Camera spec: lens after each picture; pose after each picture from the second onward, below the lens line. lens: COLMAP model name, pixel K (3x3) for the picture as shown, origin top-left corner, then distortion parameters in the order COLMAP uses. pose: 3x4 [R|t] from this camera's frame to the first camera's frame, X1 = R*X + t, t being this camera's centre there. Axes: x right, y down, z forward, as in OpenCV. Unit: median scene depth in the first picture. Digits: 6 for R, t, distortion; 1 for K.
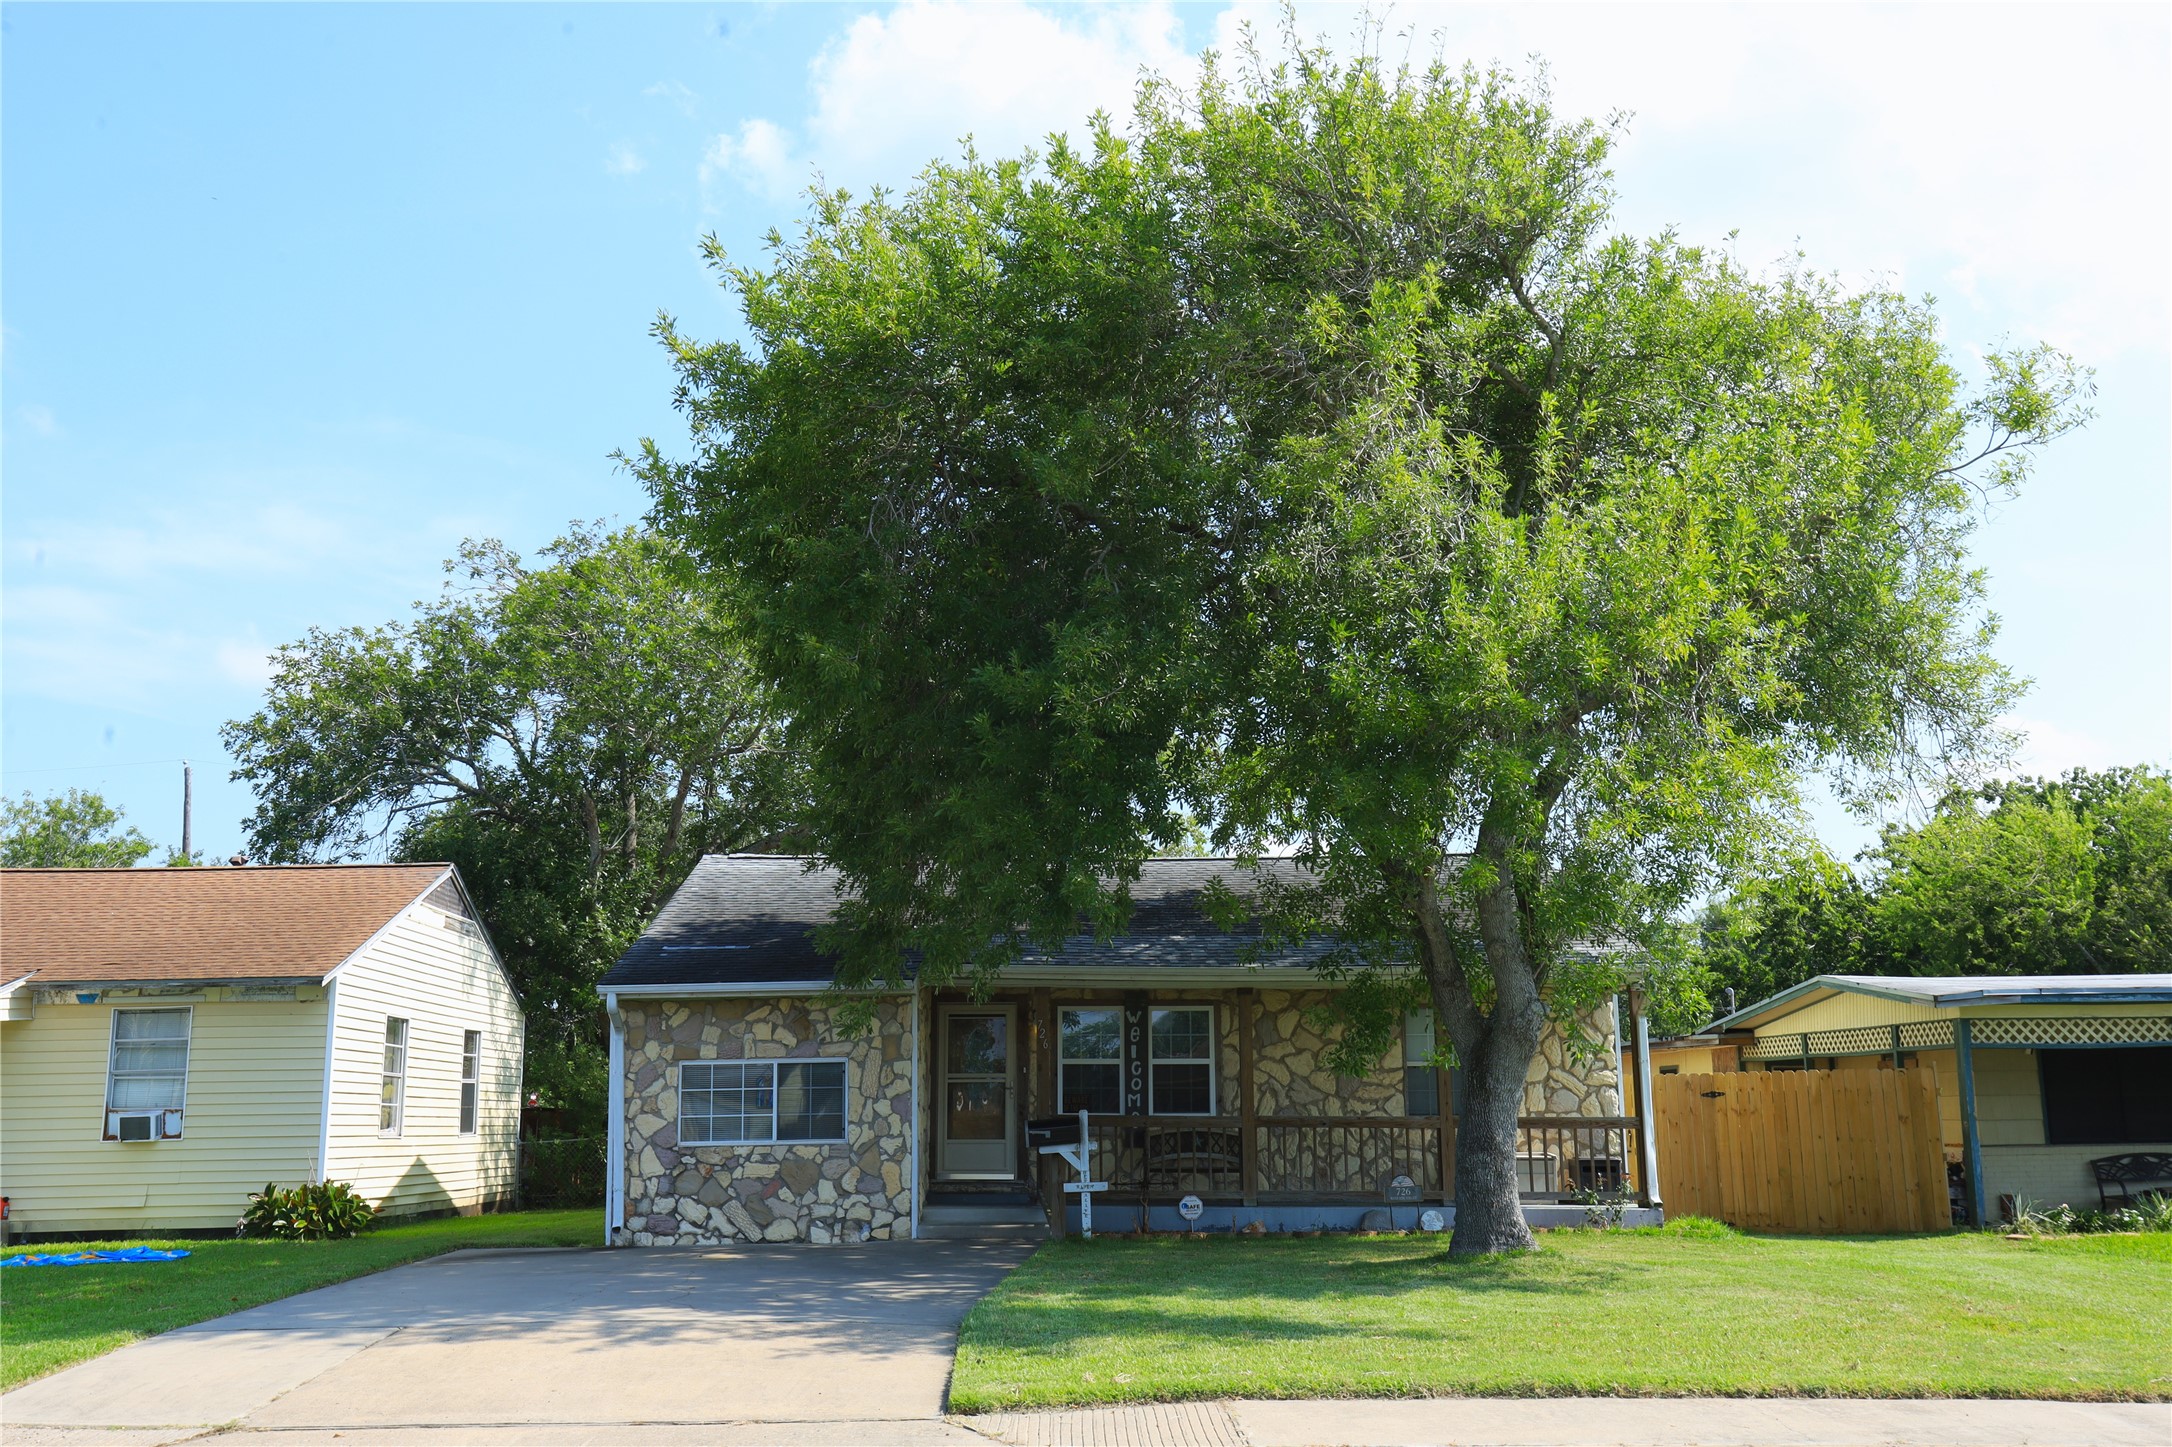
lens RADIAL K [[2165.9, 0, 1027.9], [0, 2165.9, 722.7], [0, 0, 1]] dist [-0.007095, 0.177361]
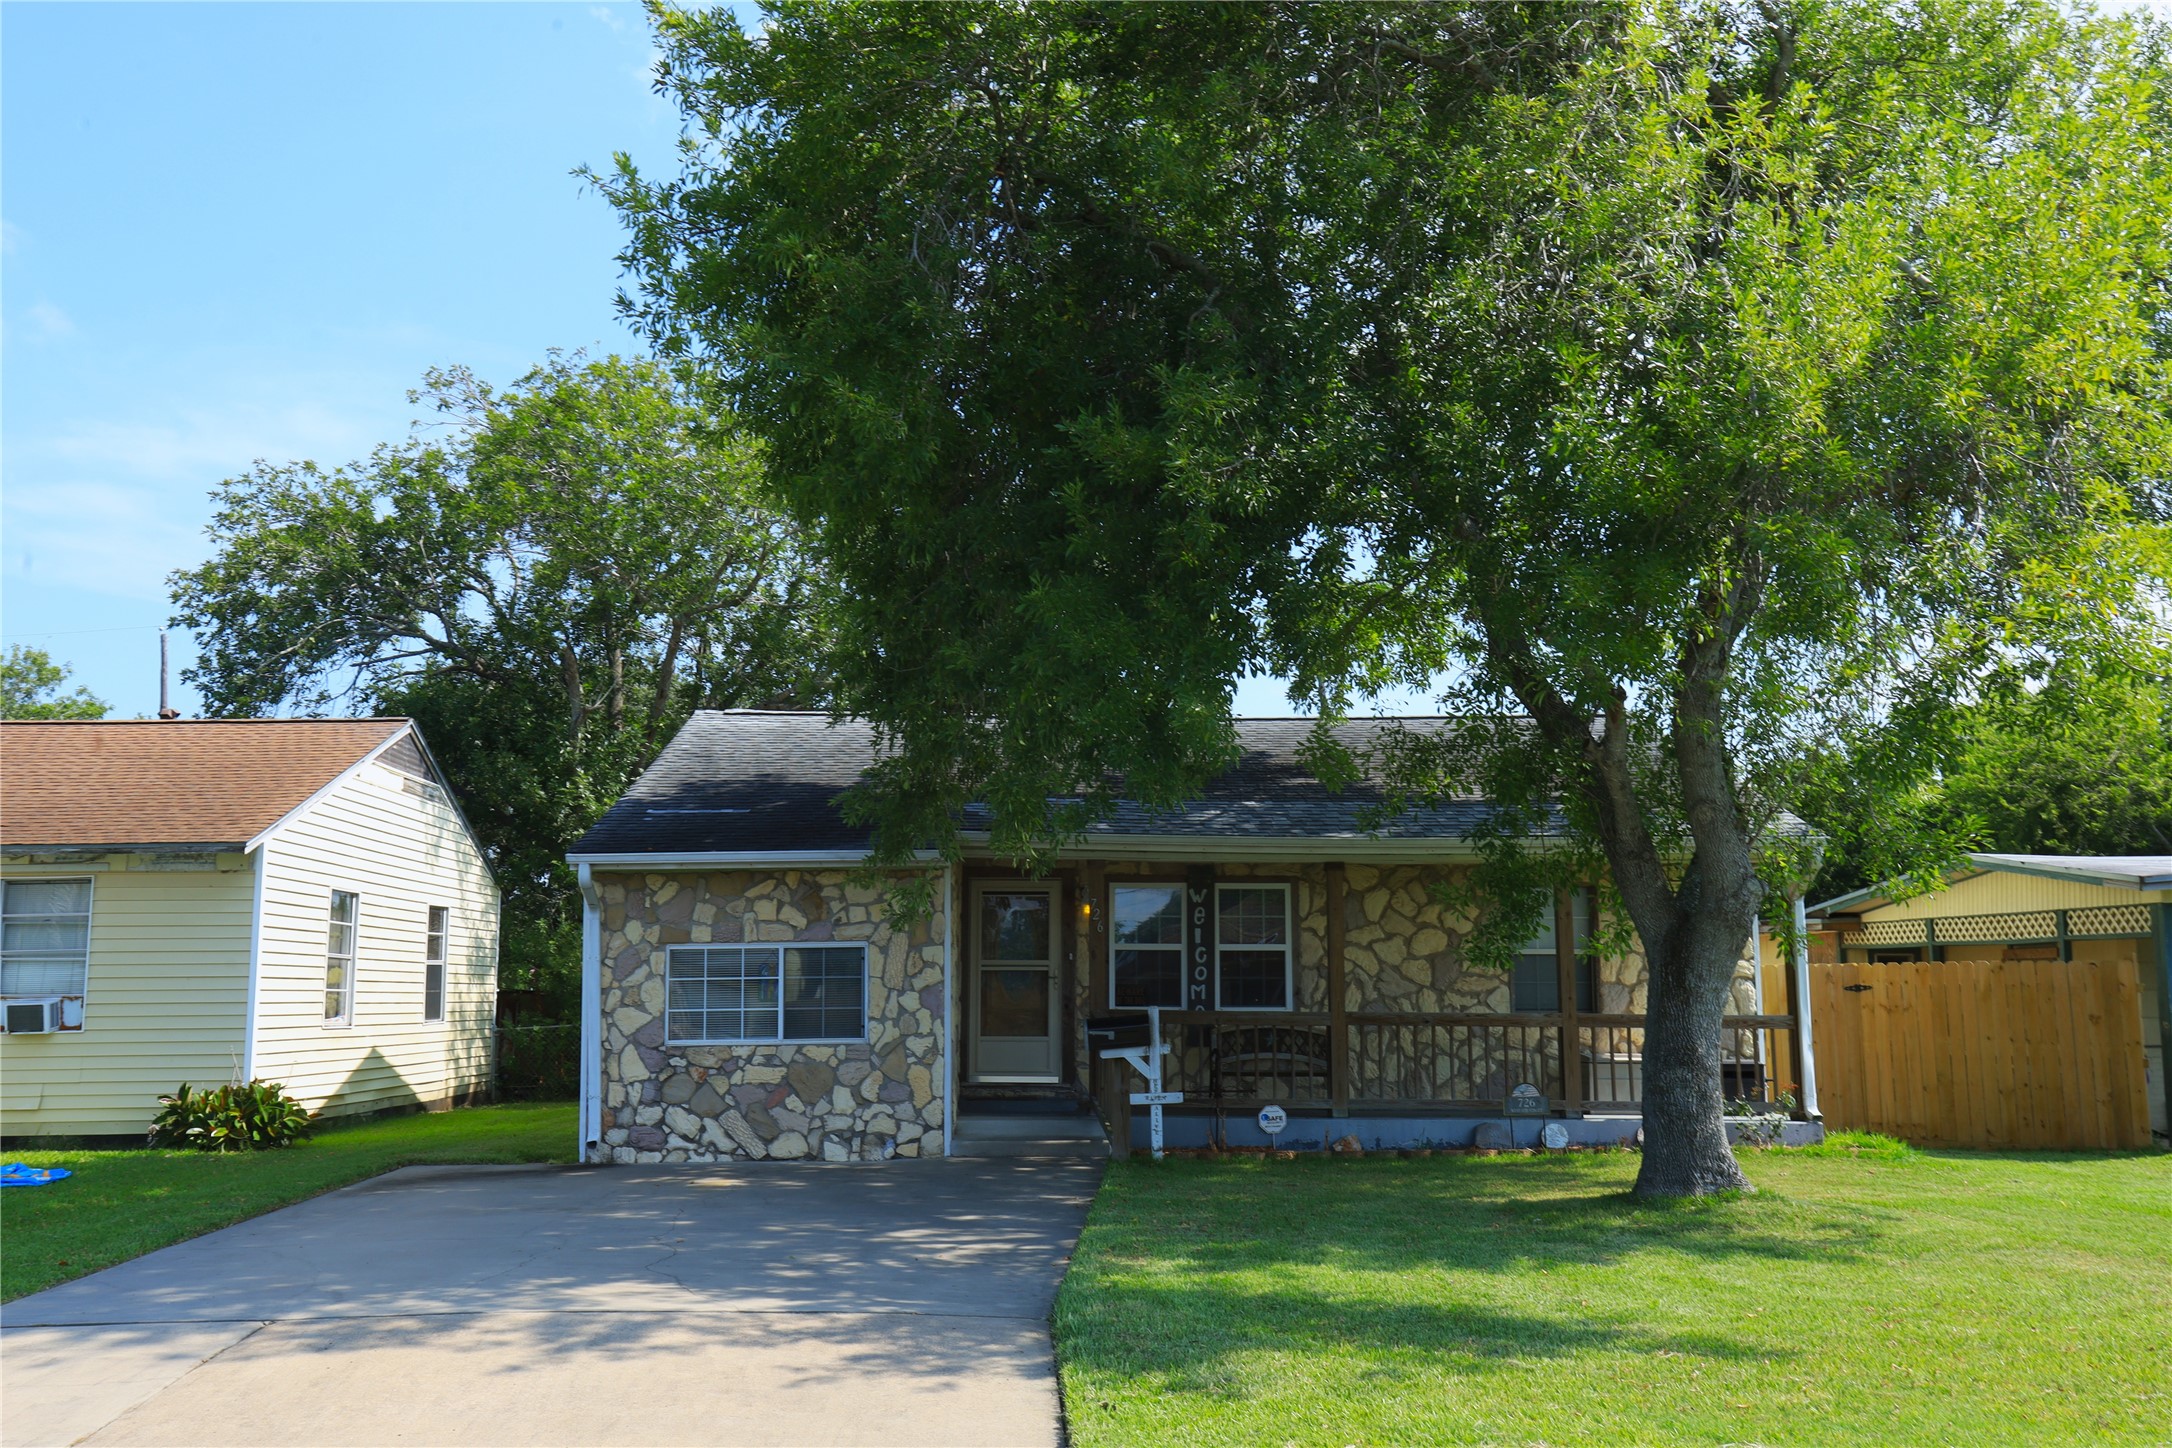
lens RADIAL K [[2165.9, 0, 1027.9], [0, 2165.9, 723.2], [0, 0, 1]] dist [-0.007095, 0.177361]
pose [[0.999978, 0.006079, 0.002806, -0.021717], [-0.006225, 0.998460, 0.055134, 0.021335], [-0.002466, -0.055150, 0.998475, 0.151050]]
